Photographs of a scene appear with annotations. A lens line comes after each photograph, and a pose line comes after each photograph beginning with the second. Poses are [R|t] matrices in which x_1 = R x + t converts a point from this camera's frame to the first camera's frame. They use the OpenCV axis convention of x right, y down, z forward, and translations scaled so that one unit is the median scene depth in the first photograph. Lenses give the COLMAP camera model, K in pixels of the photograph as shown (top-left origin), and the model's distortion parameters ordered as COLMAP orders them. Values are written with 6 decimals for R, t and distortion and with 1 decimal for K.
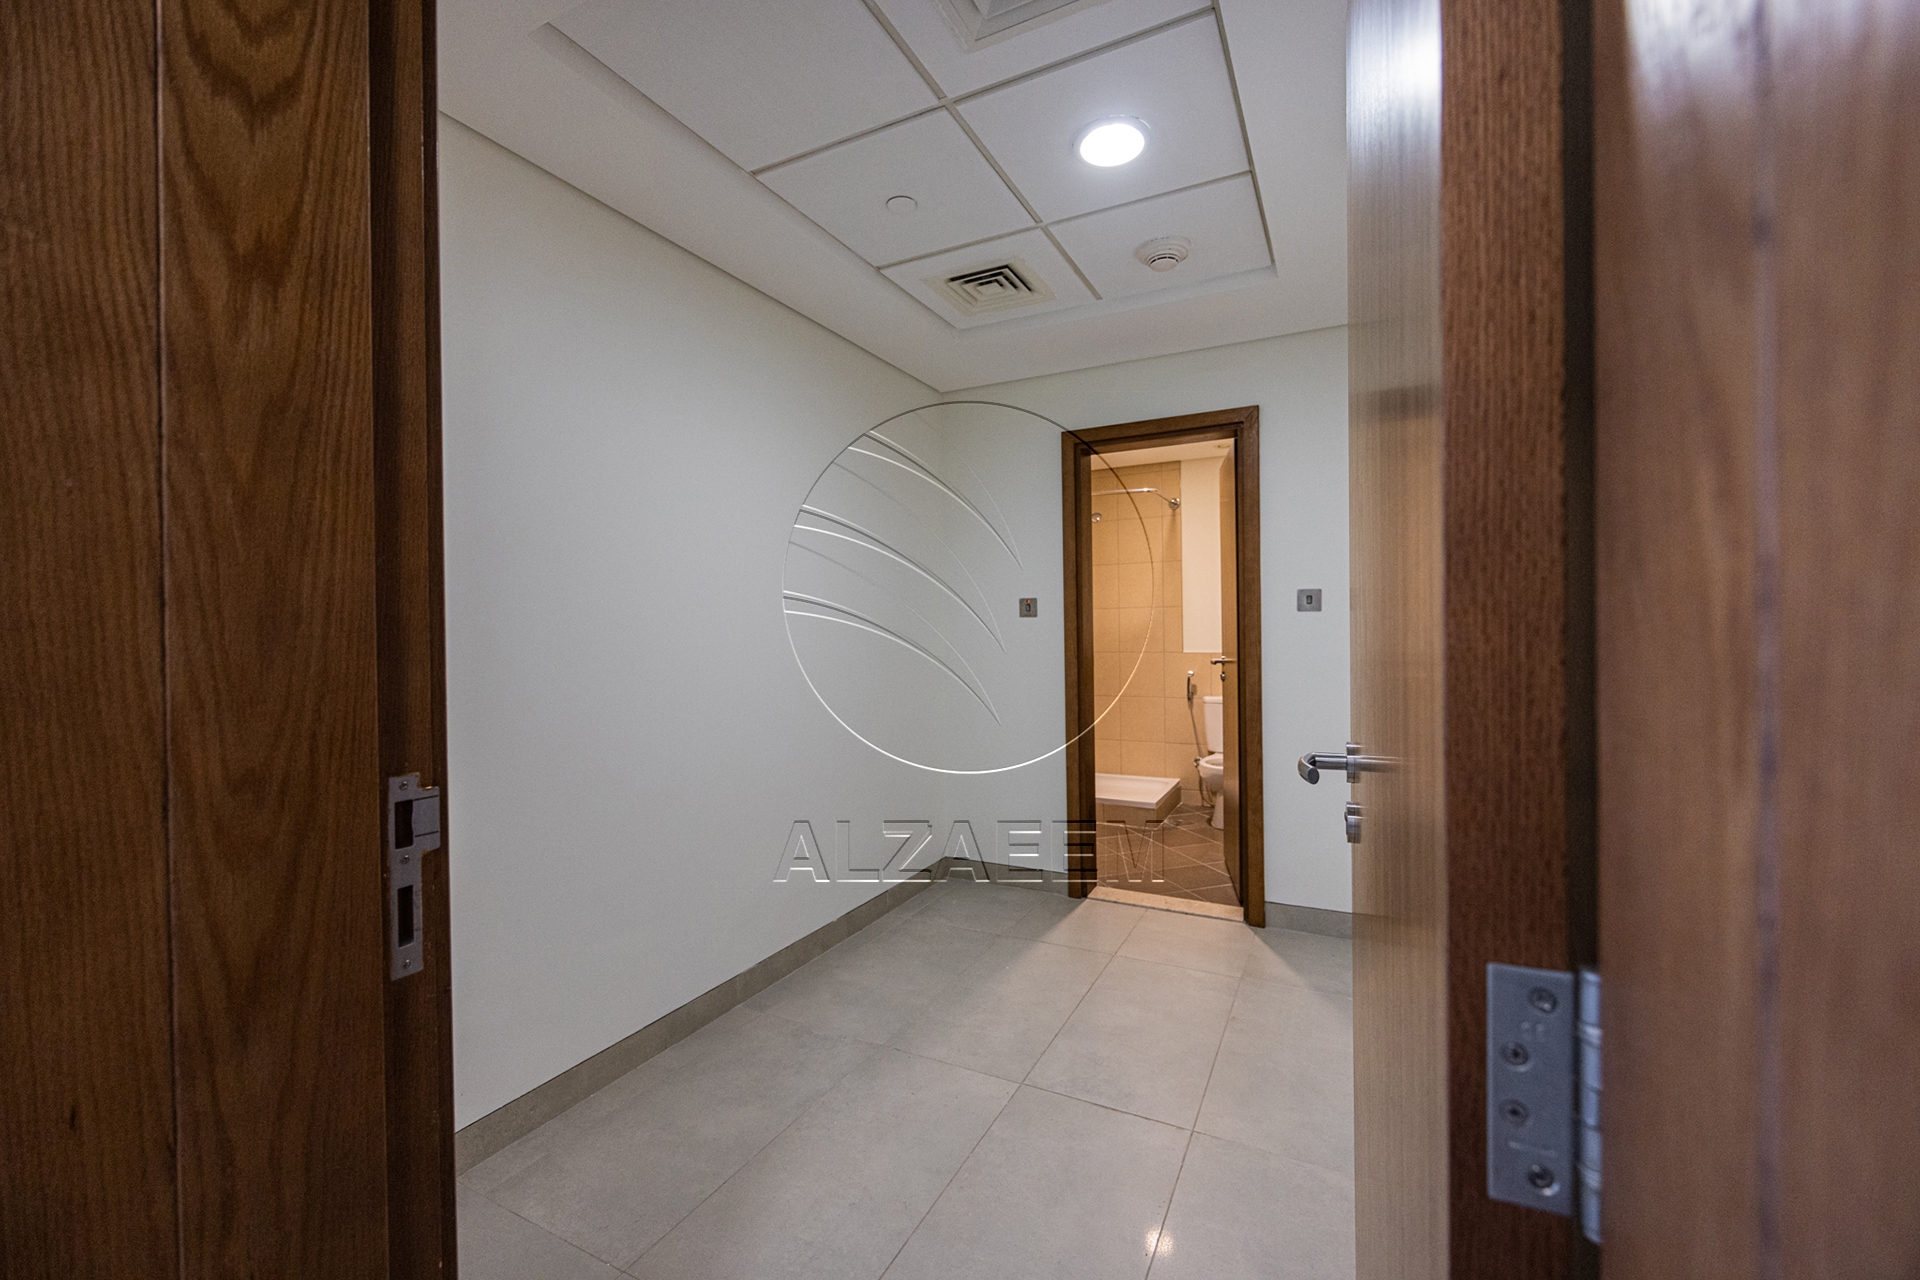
lens RADIAL K [[772.5, 0, 960.1], [0, 772.5, 636.8], [0, 0, 1]] dist [-0.002802, -0.000288]
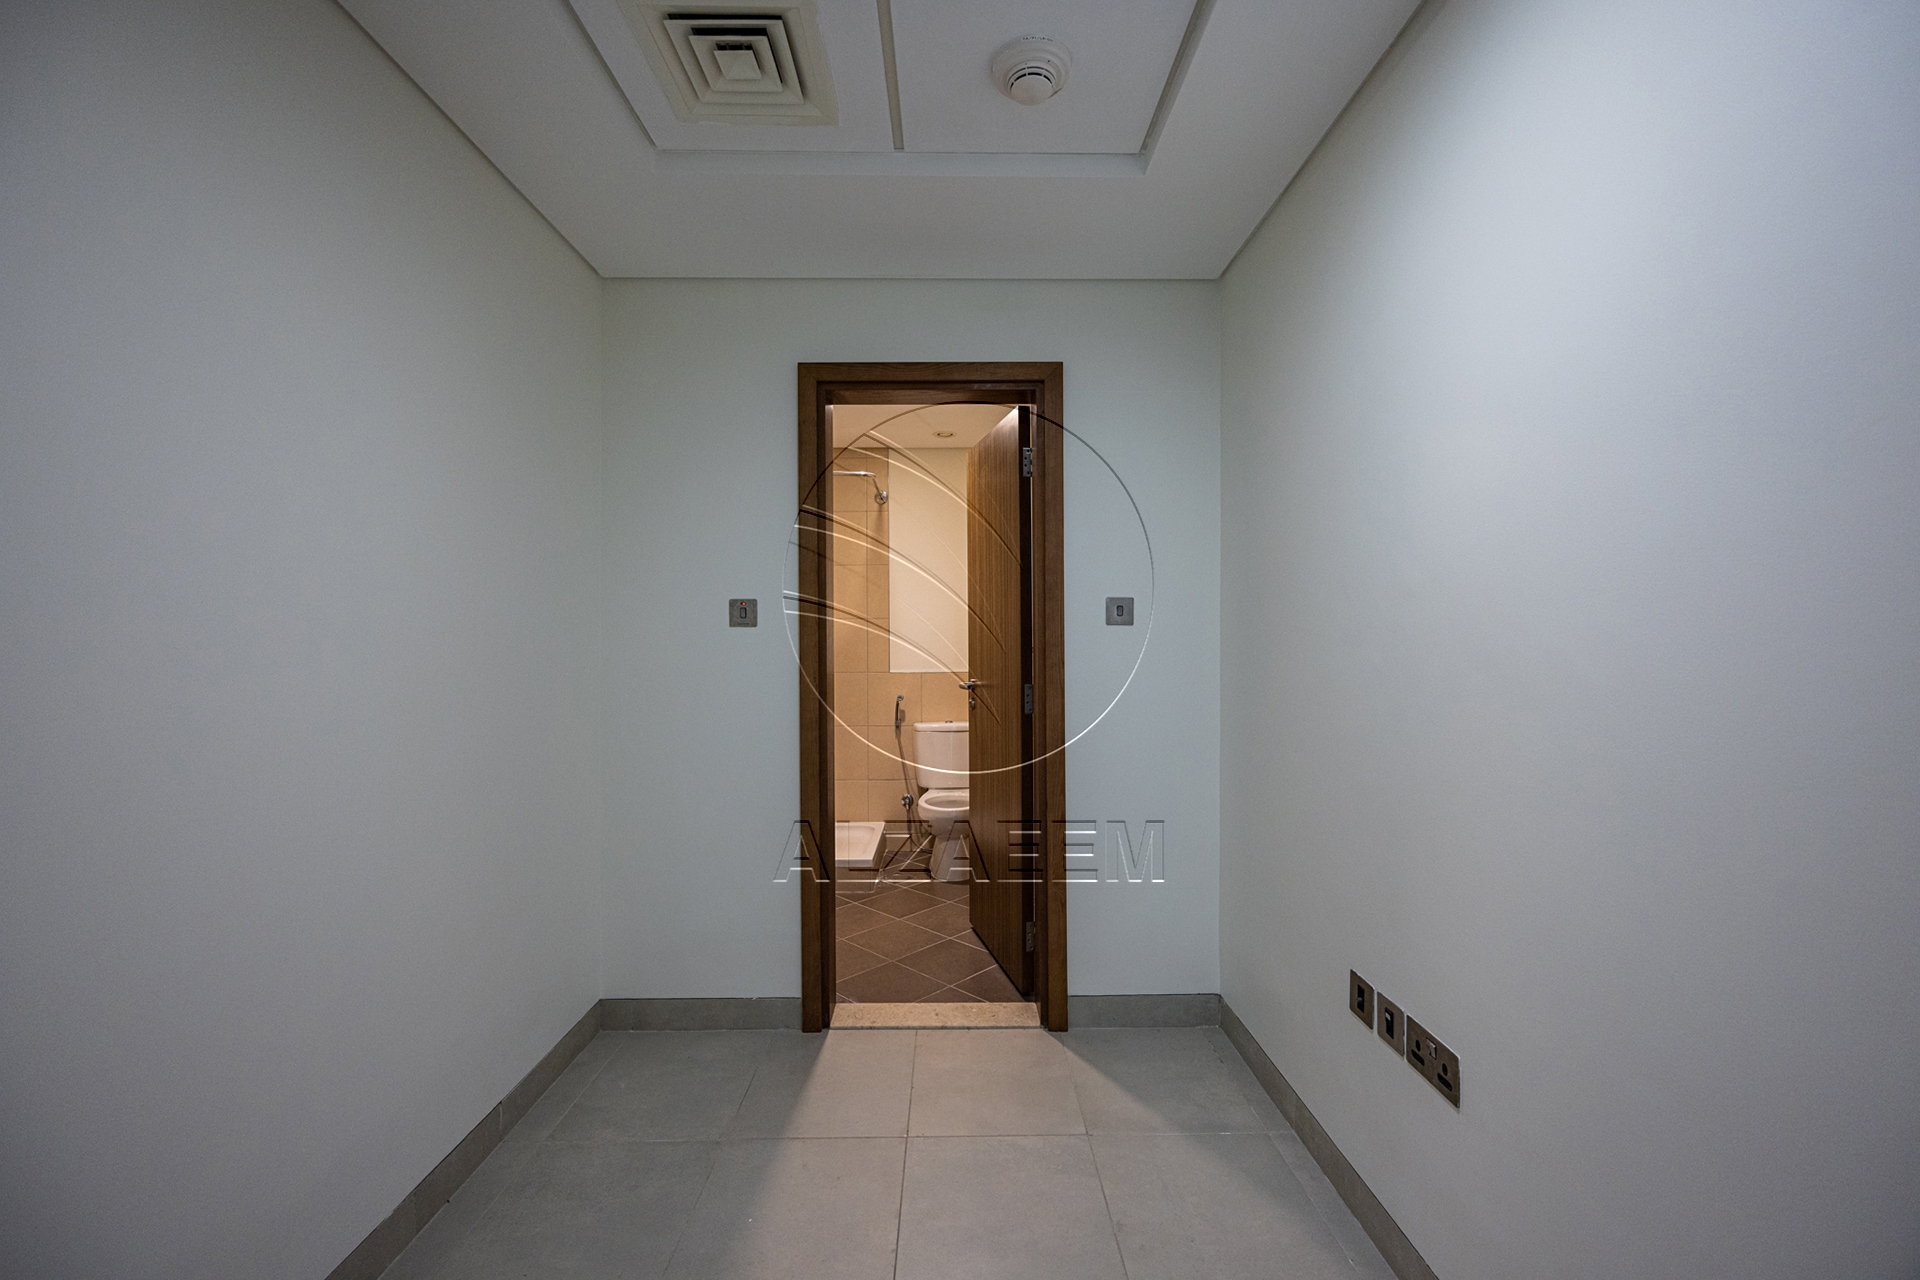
lens RADIAL K [[772.5, 0, 964.0], [0, 772.5, 636.2], [0, 0, 1]] dist [-0.002802, -0.000288]
pose [[0.883439, 0.012036, 0.468392, -0.061566], [-0.003060, 0.999797, -0.019920, -0.004456], [-0.468537, 0.016164, 0.883296, 0.324367]]
